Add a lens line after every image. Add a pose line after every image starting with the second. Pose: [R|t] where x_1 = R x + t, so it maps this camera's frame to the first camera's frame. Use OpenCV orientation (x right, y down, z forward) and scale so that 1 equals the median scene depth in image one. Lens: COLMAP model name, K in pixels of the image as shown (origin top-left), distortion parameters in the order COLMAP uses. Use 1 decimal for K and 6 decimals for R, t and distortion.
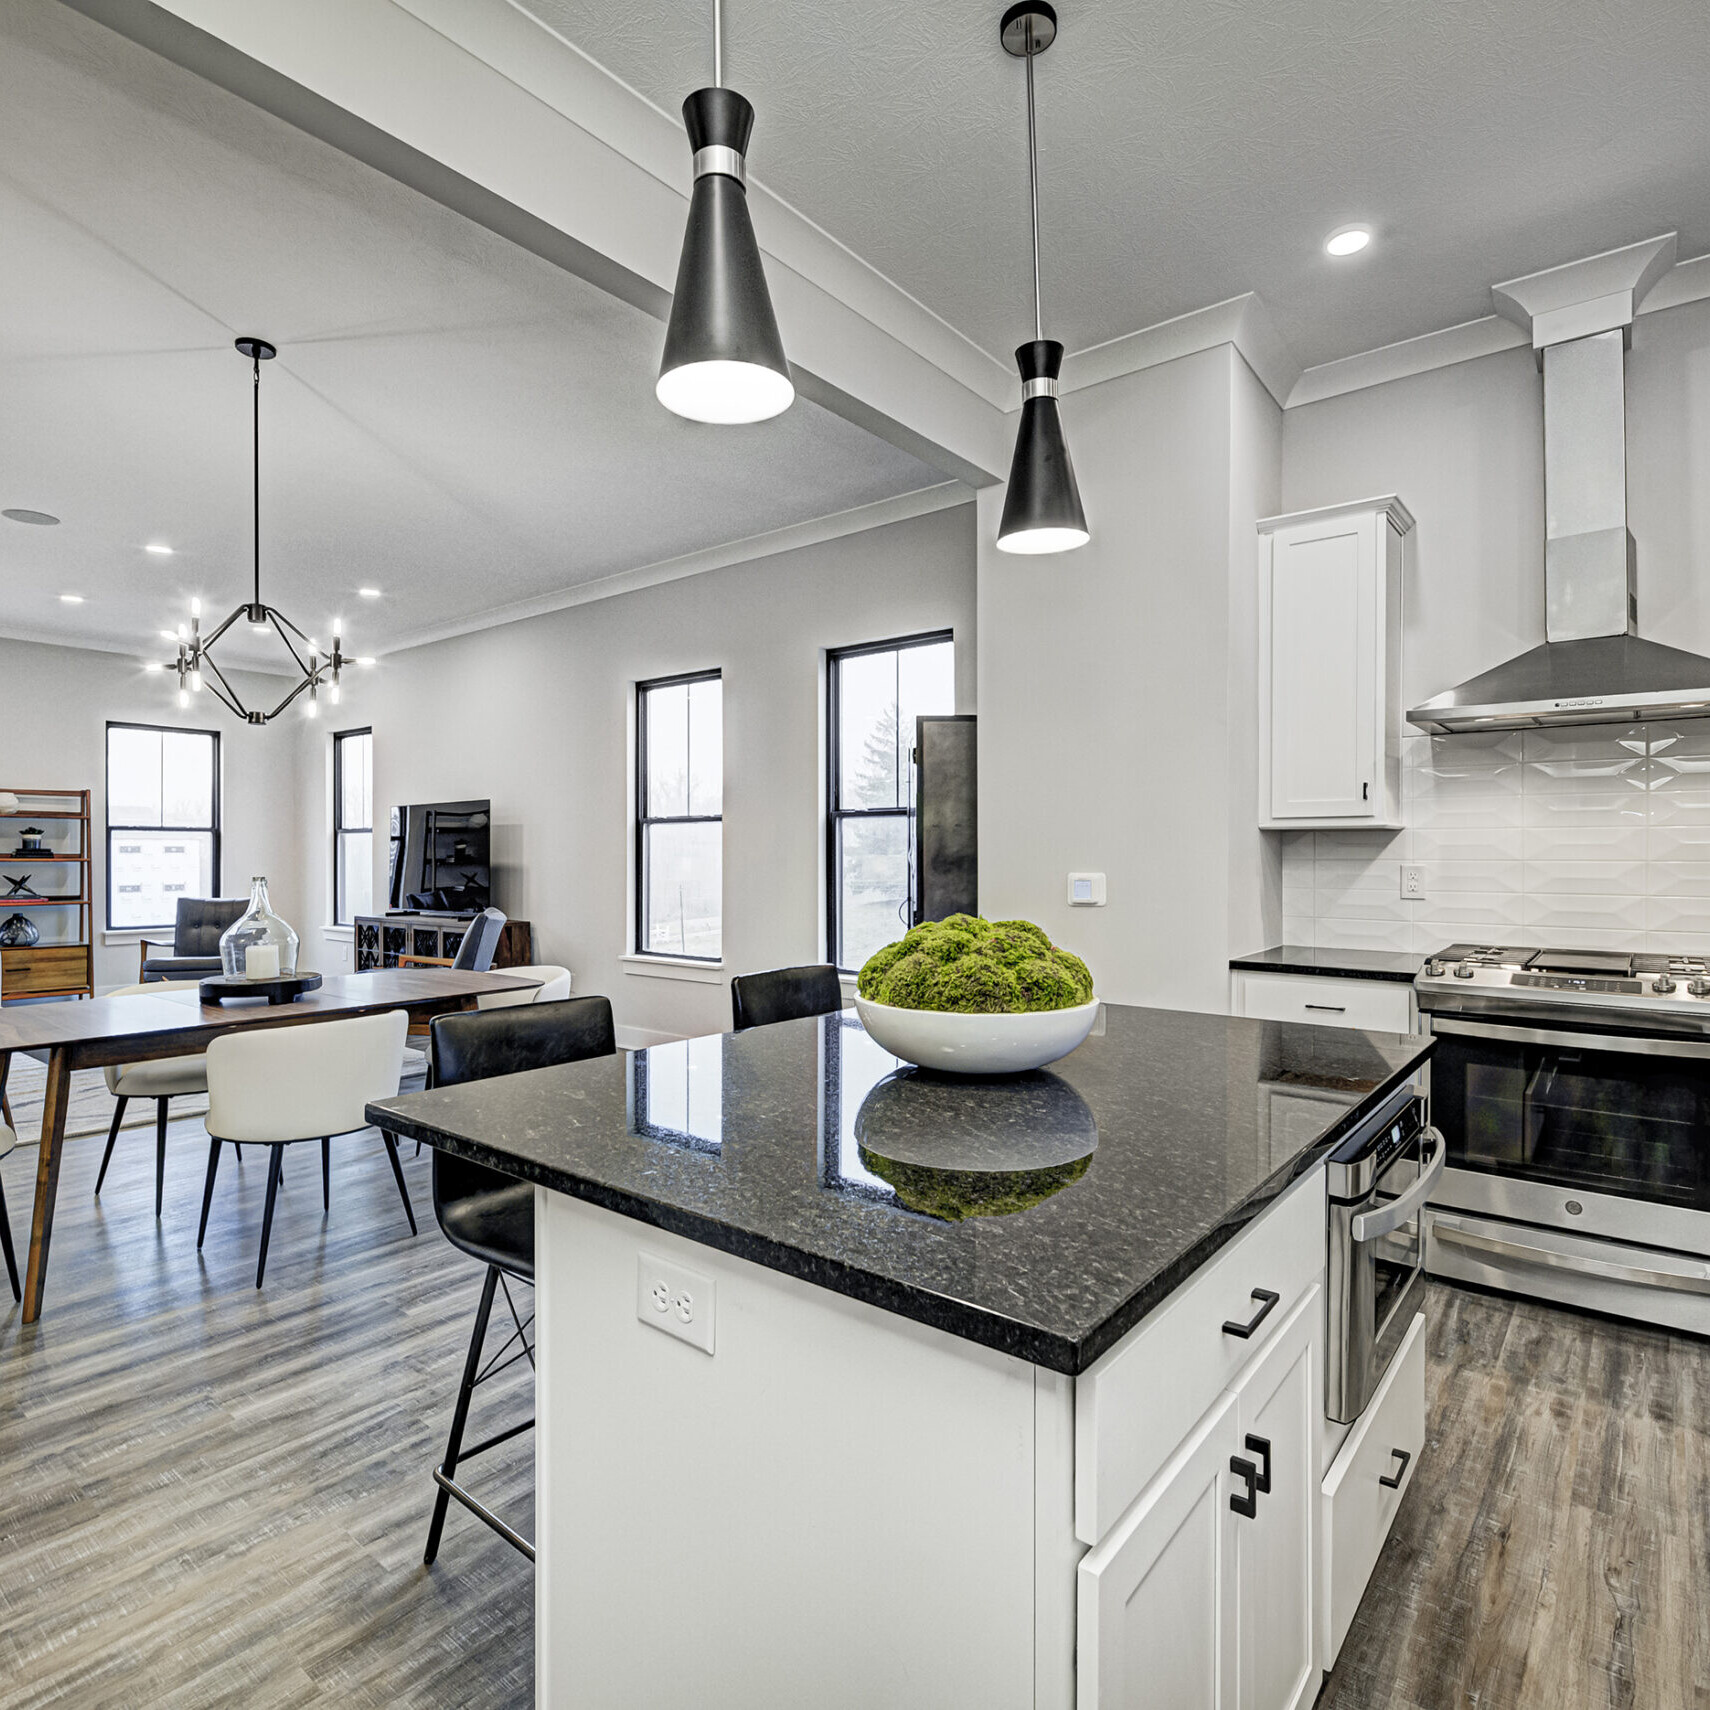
lens RADIAL K [[986.0, 0, 852.6], [0, 986.0, 852.5], [0, 0, 1]] dist [0.000445, 0.000169]
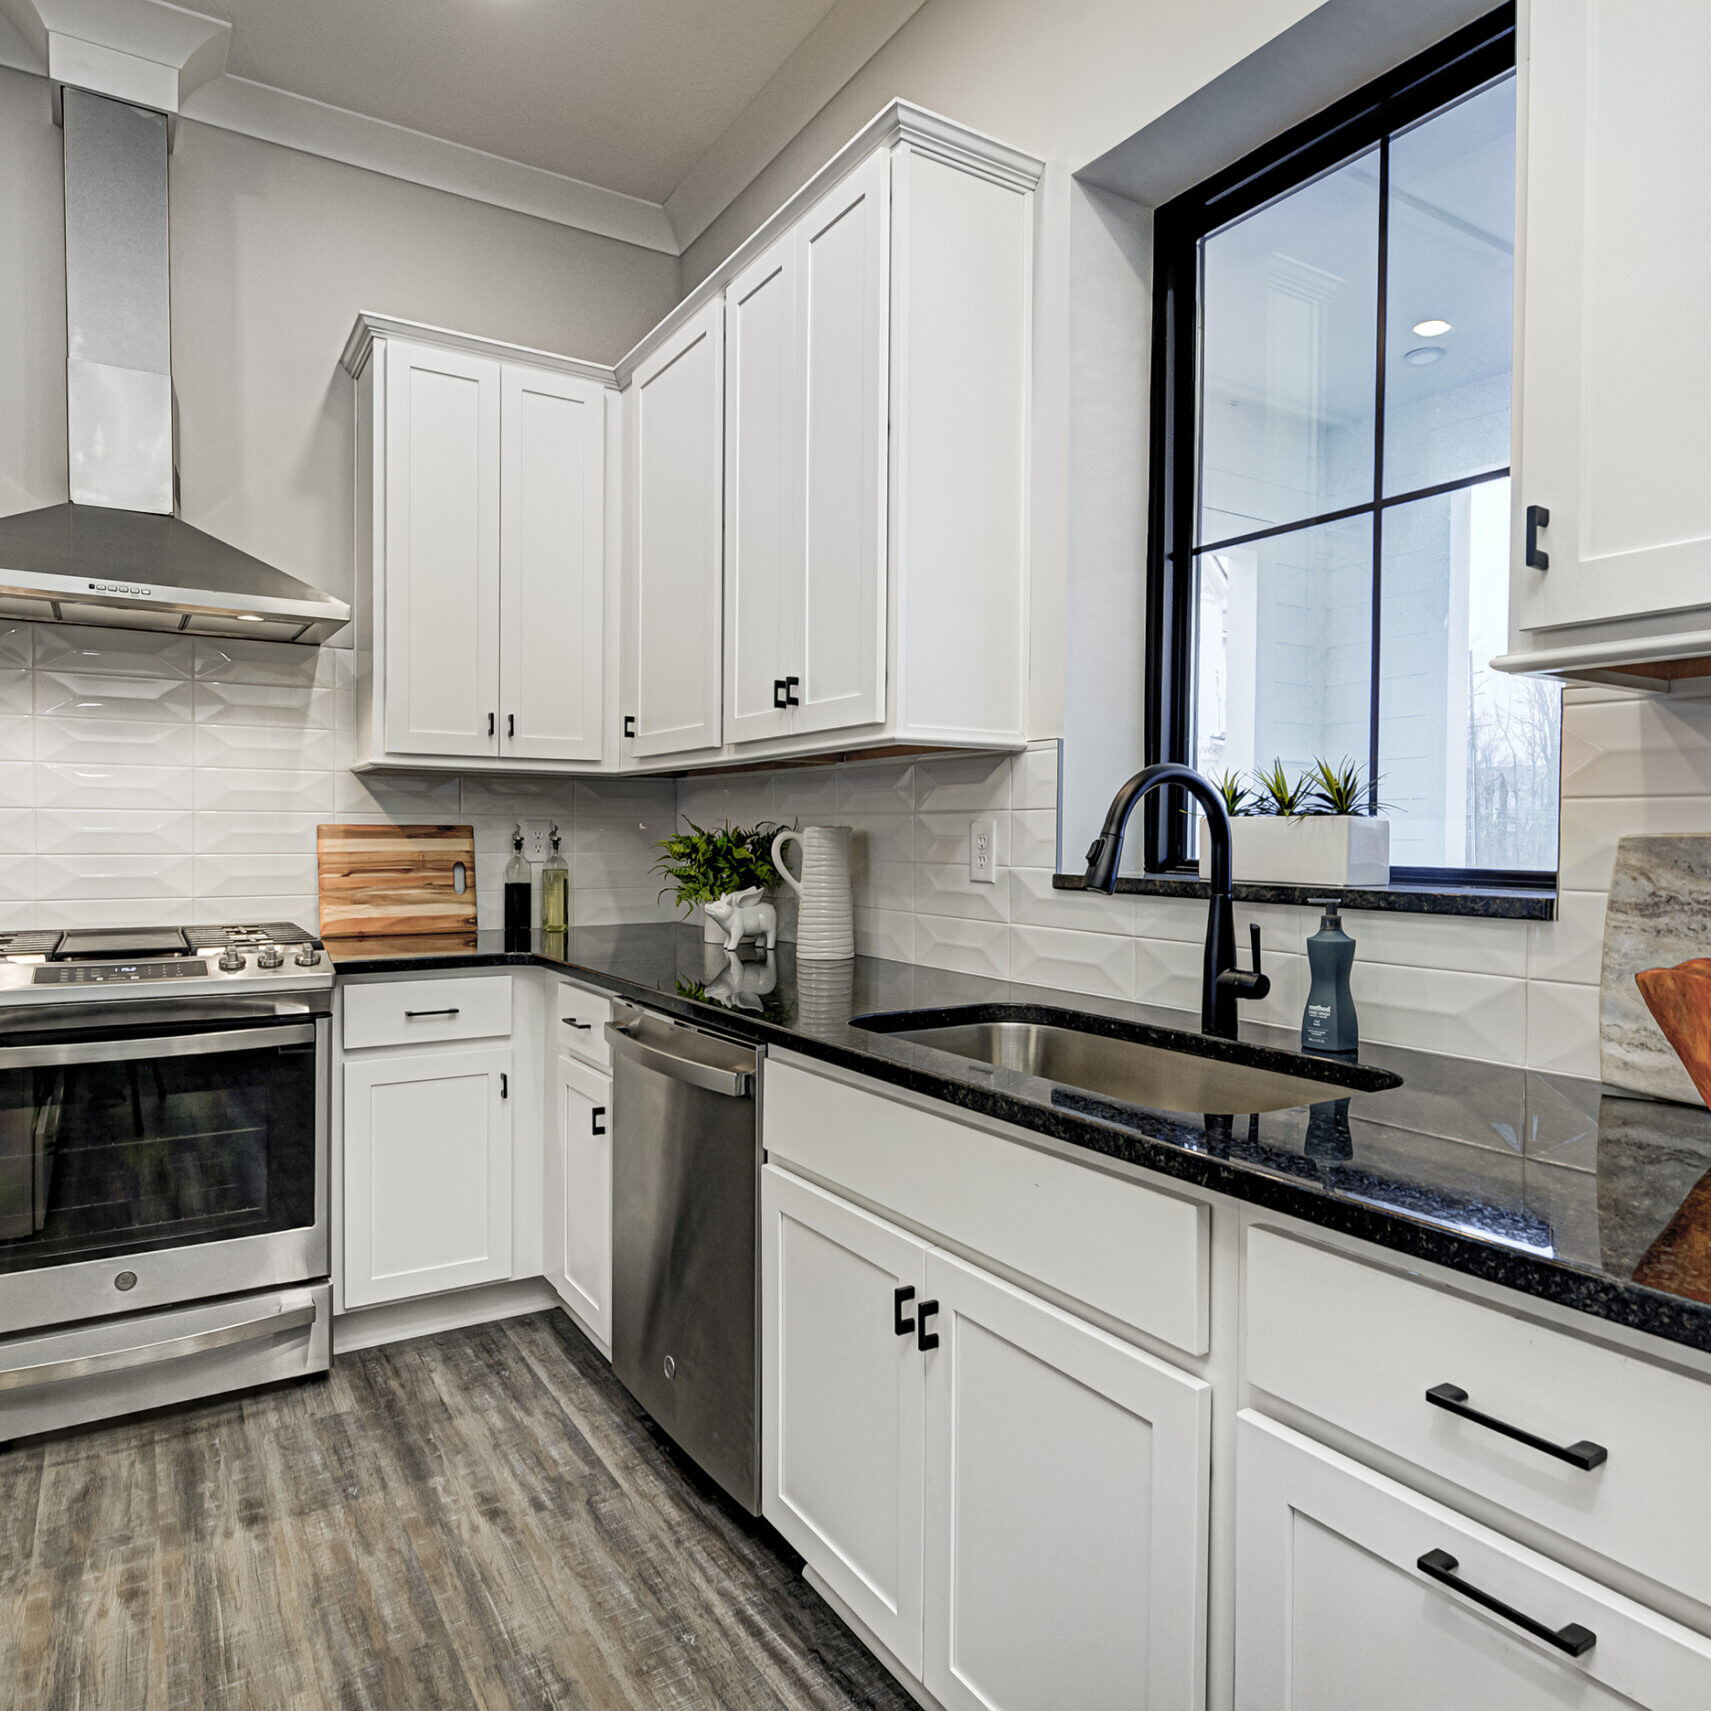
lens RADIAL K [[1168.6, 0, 853.3], [0, 1168.6, 854.5], [0, 0, 1]] dist [-0.001783, 0.000030]
pose [[0.321413, -0.015353, 0.946815, 0.102693], [-0.006666, 0.999807, 0.018476, 0.029933], [-0.946916, -0.012250, 0.321249, 0.239177]]
